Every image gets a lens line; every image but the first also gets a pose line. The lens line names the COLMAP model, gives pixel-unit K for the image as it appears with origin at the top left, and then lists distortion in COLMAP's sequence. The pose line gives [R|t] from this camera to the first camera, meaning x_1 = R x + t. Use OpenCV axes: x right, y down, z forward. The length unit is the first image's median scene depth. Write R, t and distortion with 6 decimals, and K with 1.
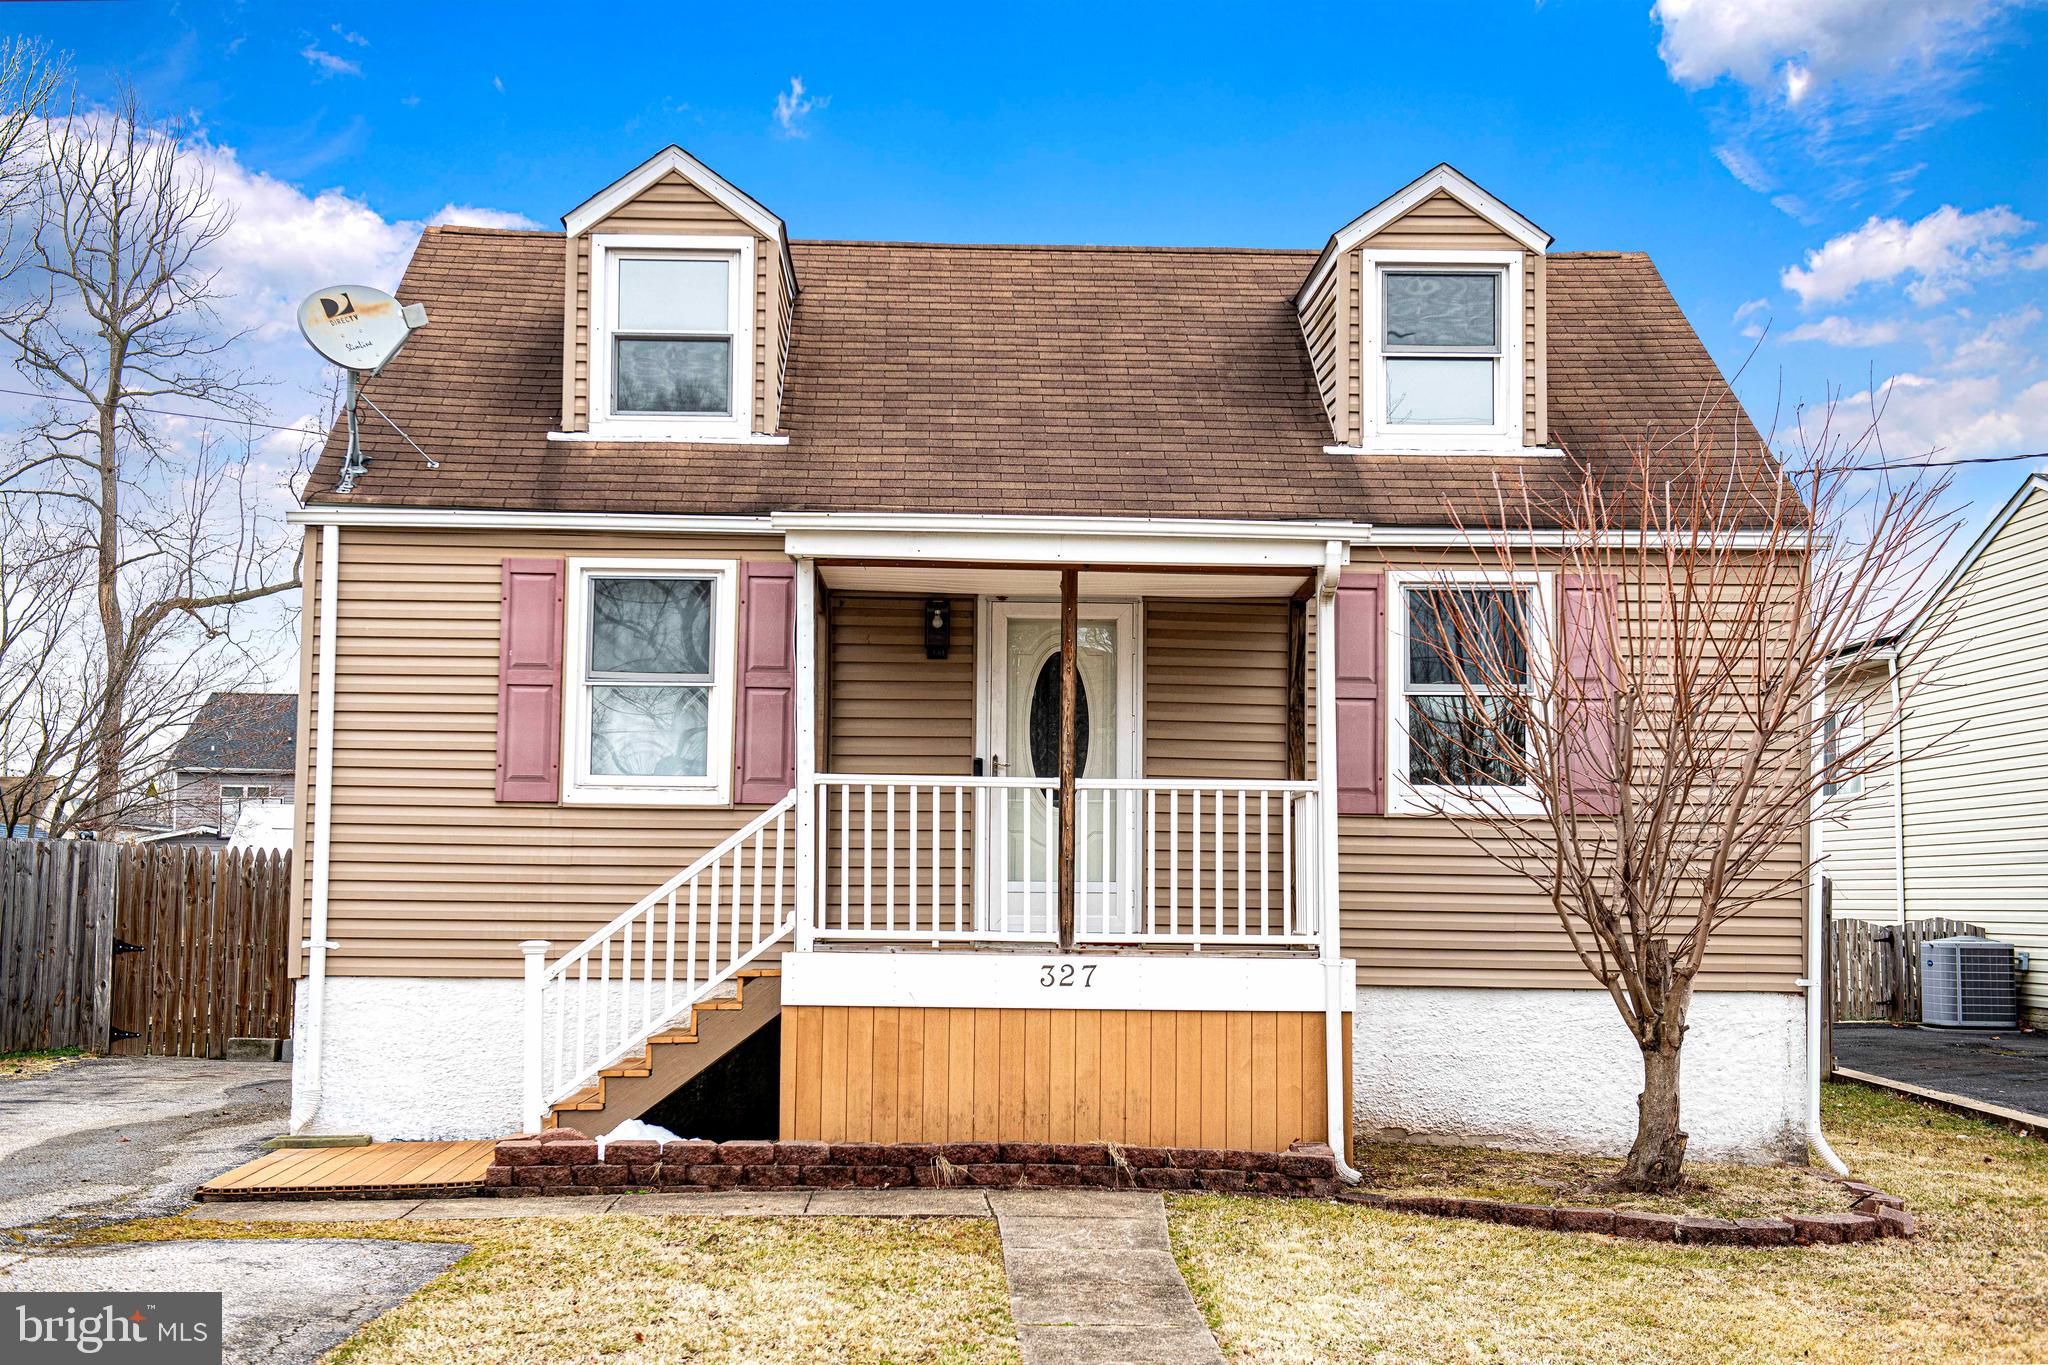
lens RADIAL K [[2758.0, 0, 1024.0], [0, 2758.0, 682.5], [0, 0, 1]] dist [0.153399, 0.011041]
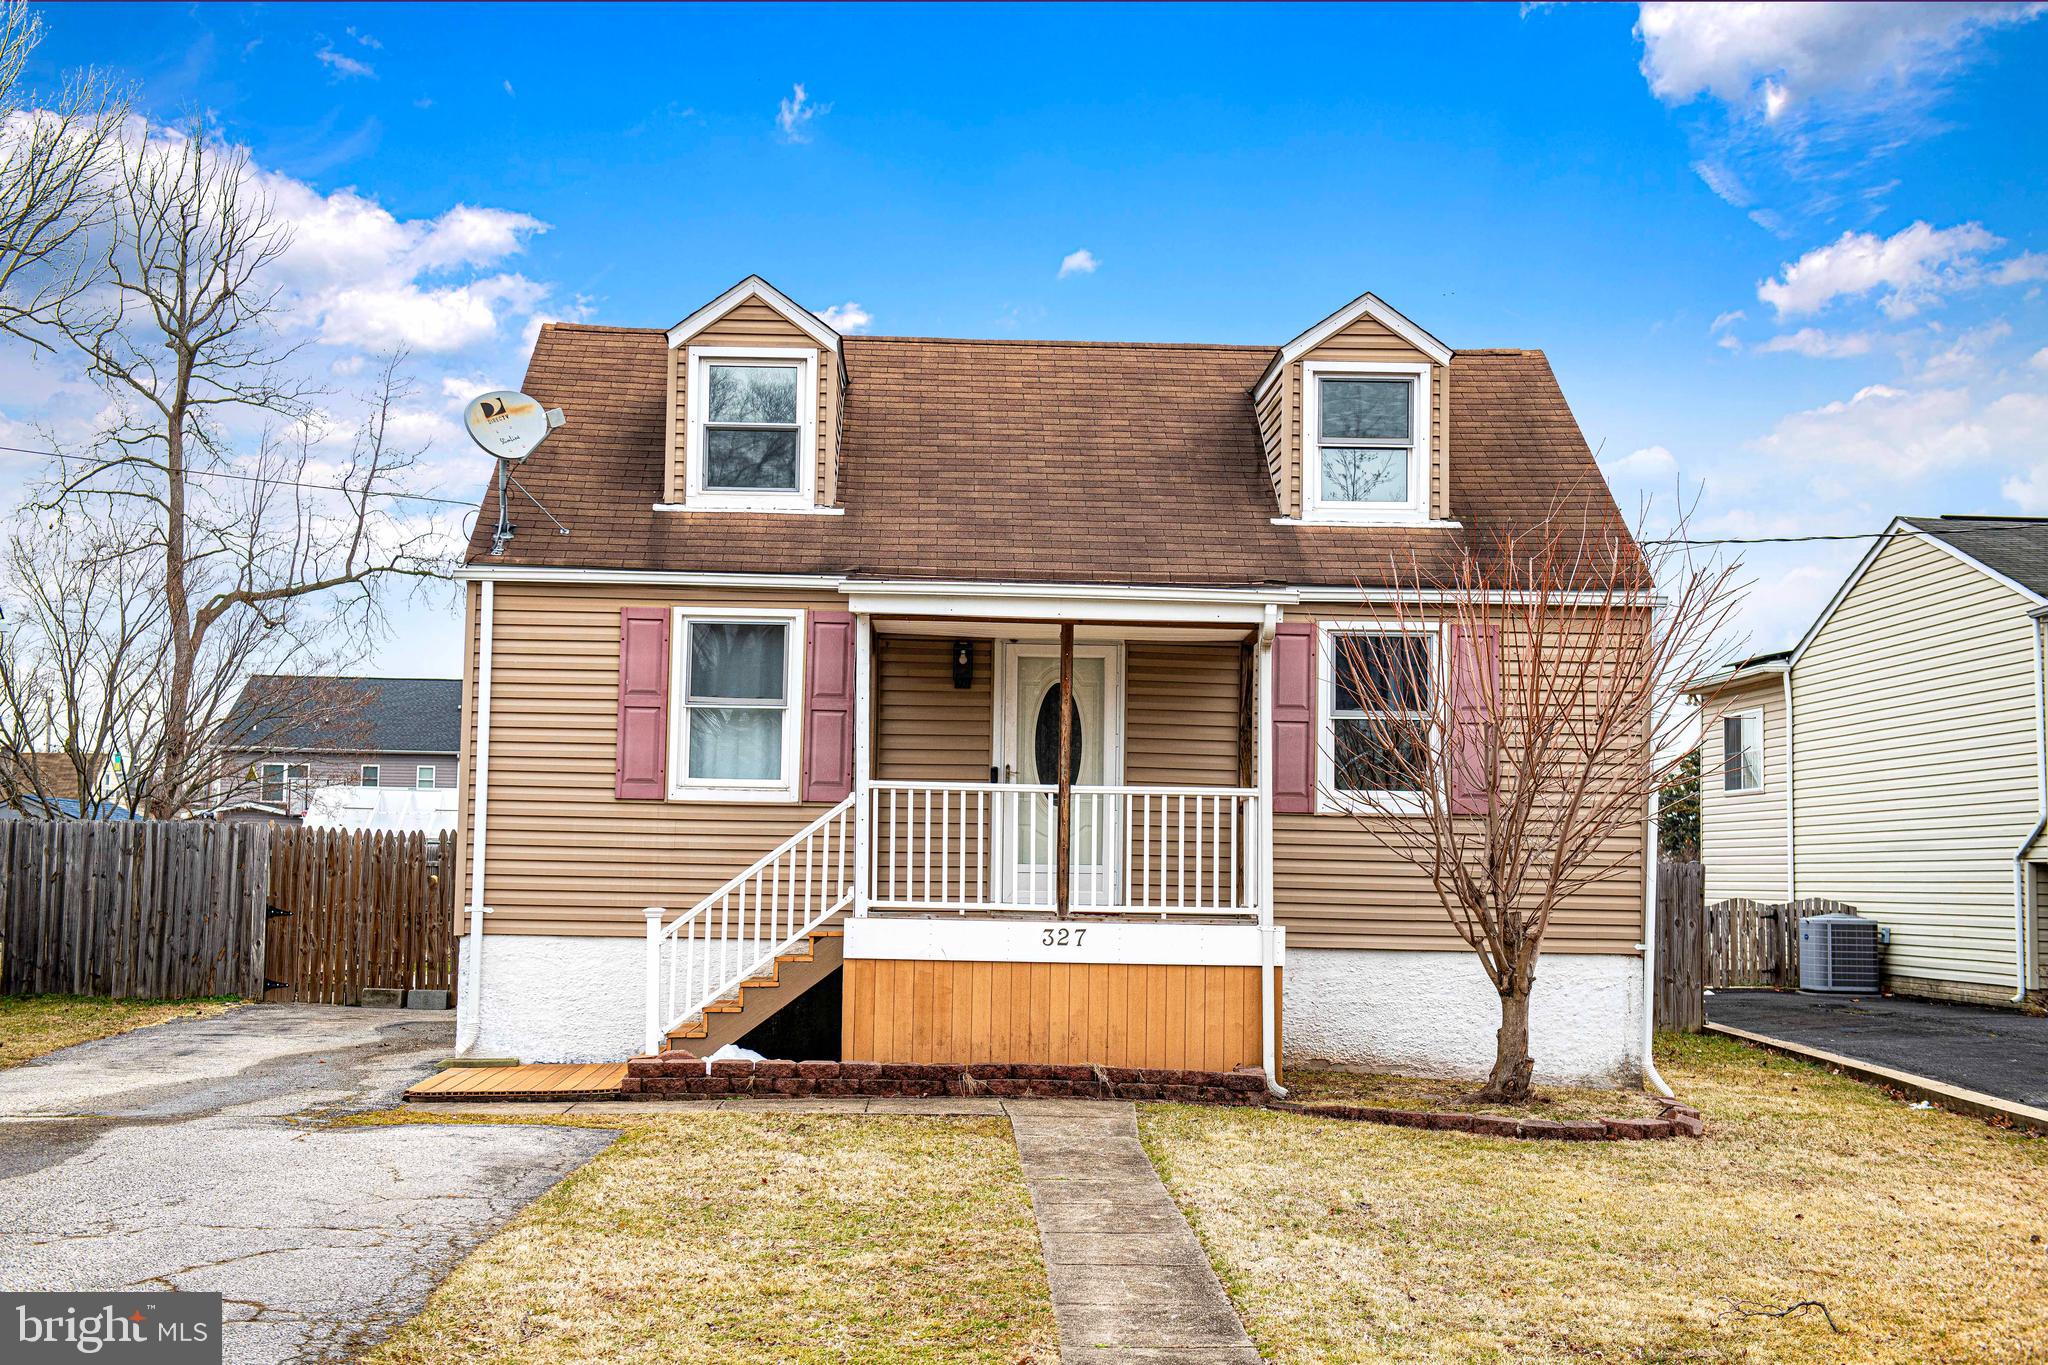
lens RADIAL K [[2758.0, 0, 1024.0], [0, 2758.0, 682.5], [0, 0, 1]] dist [0.153399, 0.011041]
pose [[0.999978, 0.006578, 0.000884, -0.004352], [-0.006586, 0.999943, 0.008378, -0.022062], [-0.000829, -0.008384, 0.999965, -0.268028]]
